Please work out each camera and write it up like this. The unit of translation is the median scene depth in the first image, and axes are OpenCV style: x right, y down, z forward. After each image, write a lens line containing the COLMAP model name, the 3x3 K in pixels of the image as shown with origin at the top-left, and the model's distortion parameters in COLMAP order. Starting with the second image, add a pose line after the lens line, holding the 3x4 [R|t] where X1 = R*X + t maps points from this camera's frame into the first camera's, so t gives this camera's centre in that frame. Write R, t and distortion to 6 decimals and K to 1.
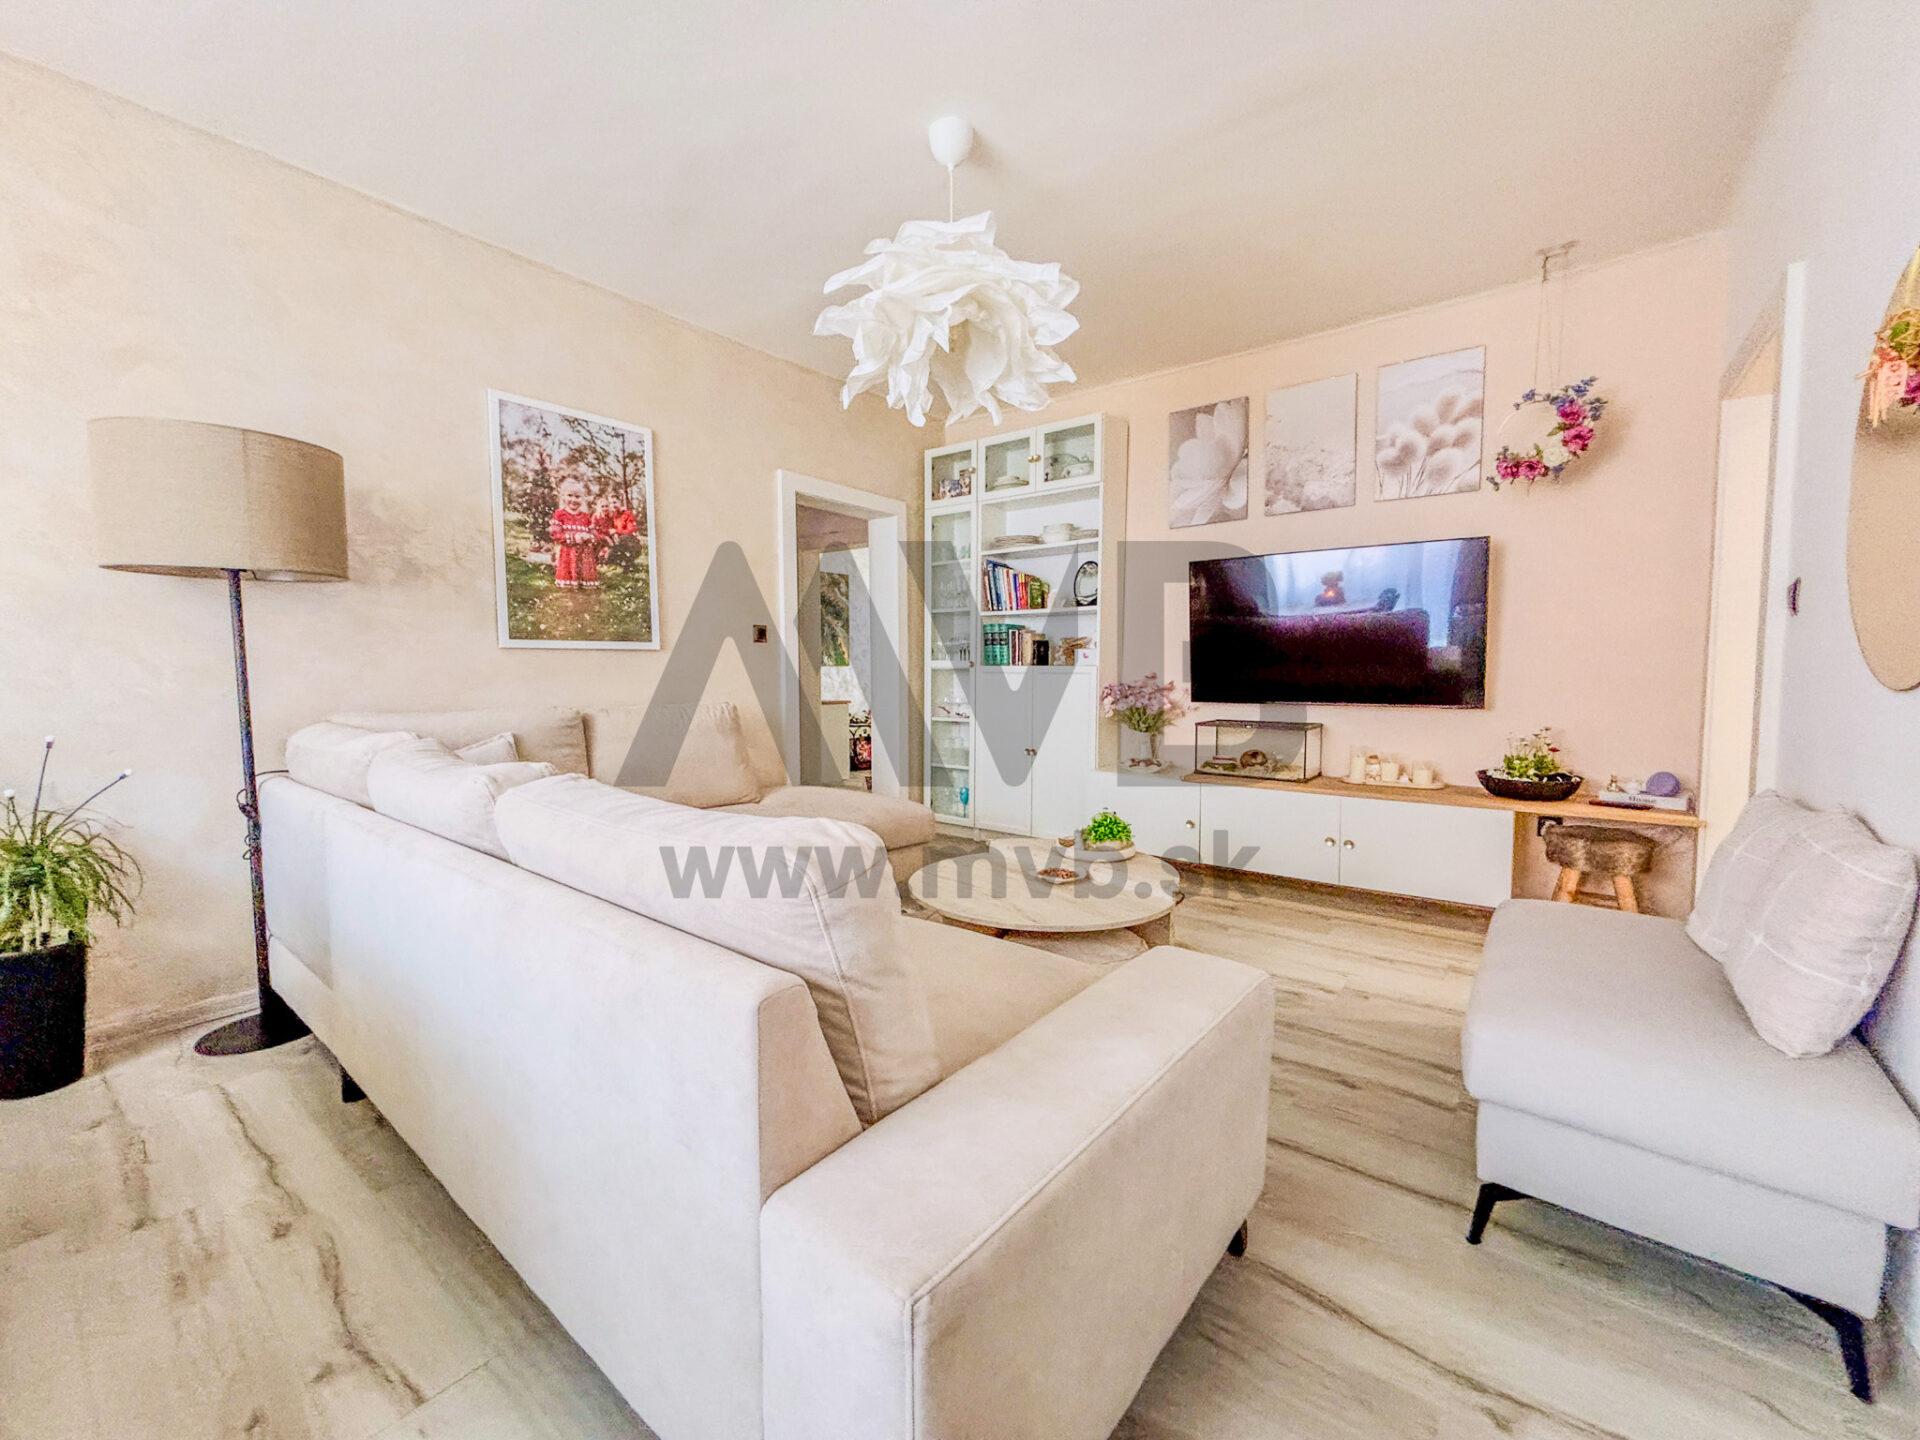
lens RADIAL K [[773.4, 0, 949.9], [0, 773.4, 714.3], [0, 0, 1]] dist [0.000911, -0.000098]
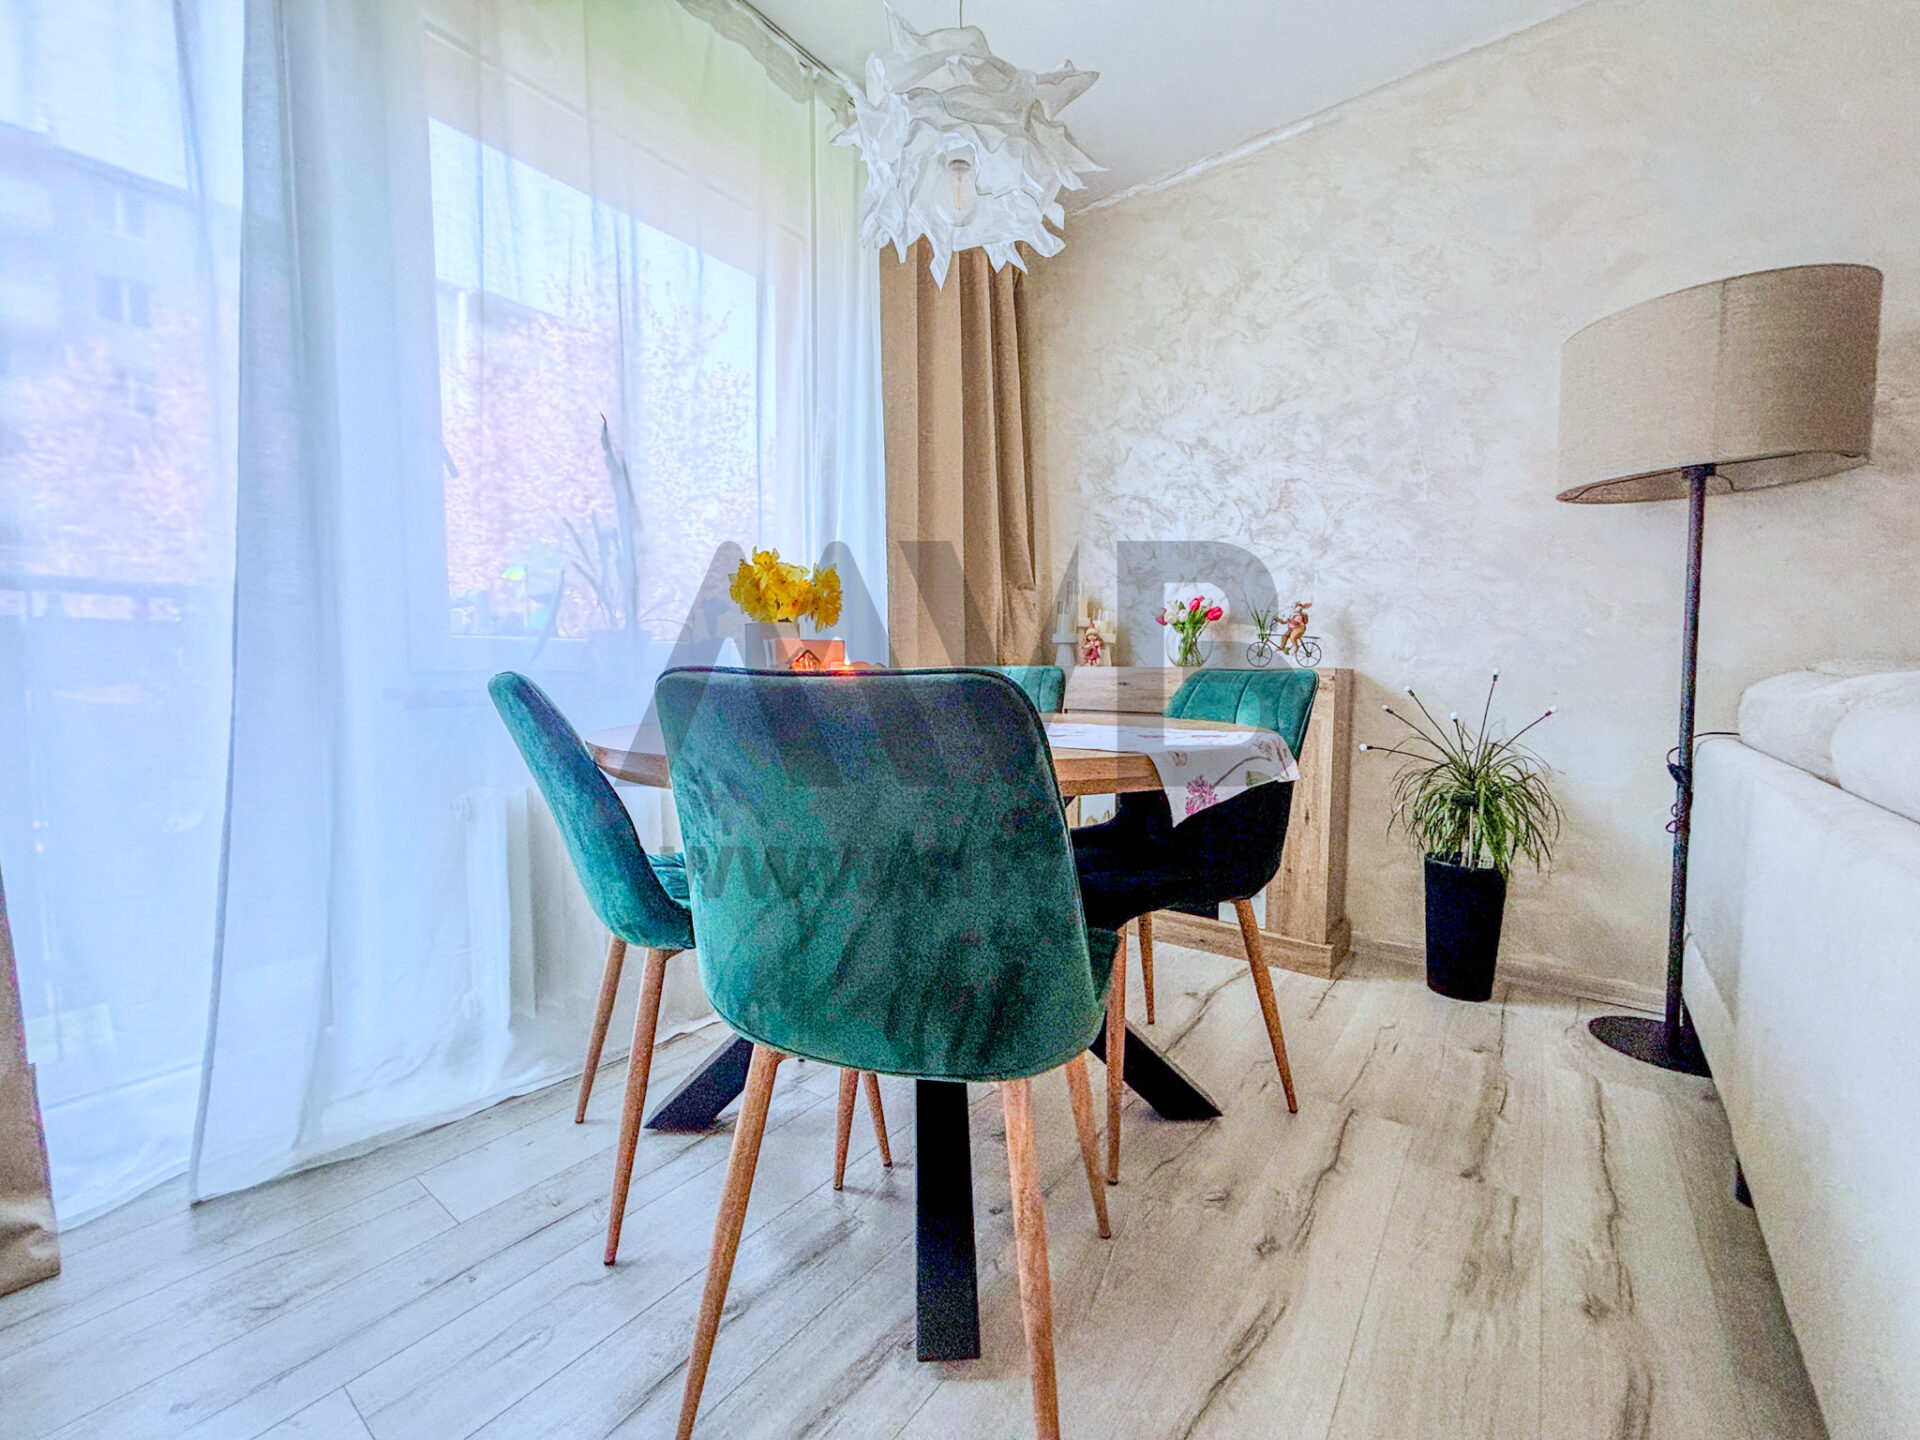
lens RADIAL K [[773.4, 0, 950.6], [0, 773.4, 706.7], [0, 0, 1]] dist [0.000911, -0.000098]
pose [[0.012777, 0.062403, -0.997969, -0.080356], [-0.067787, 0.995809, 0.061400, 0.042202], [0.997618, 0.066865, 0.016954, 0.162170]]
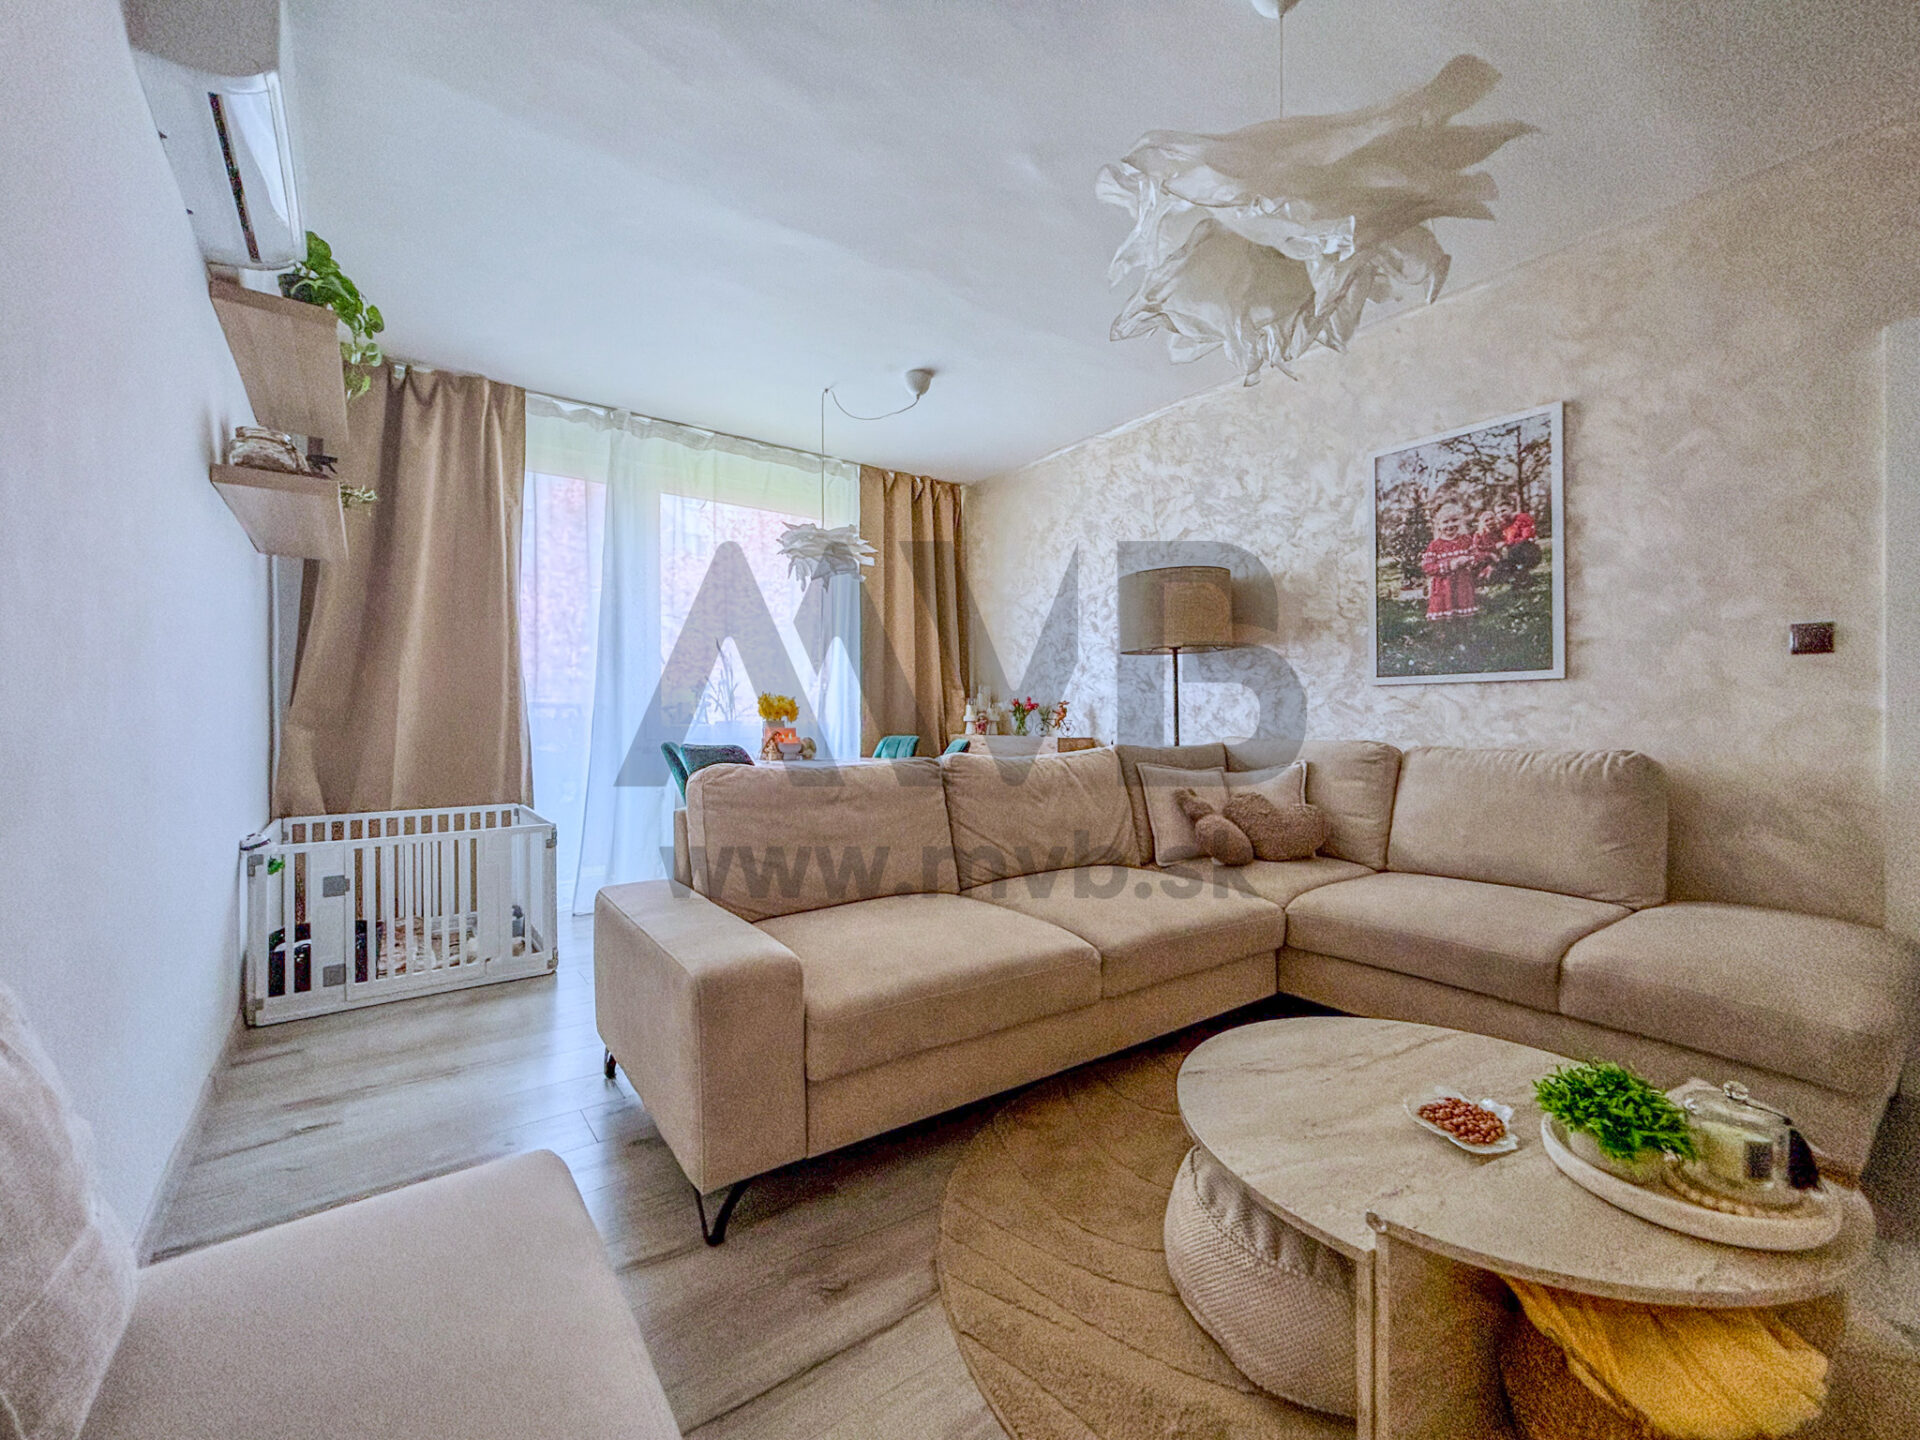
lens RADIAL K [[773.4, 0, 961.4], [0, 773.4, 715.3], [0, 0, 1]] dist [0.000911, -0.000098]
pose [[-0.256782, 0.002357, -0.966467, 0.609653], [-0.059710, 0.998048, 0.018299, -0.029865], [0.964623, 0.062406, -0.256140, 0.722998]]
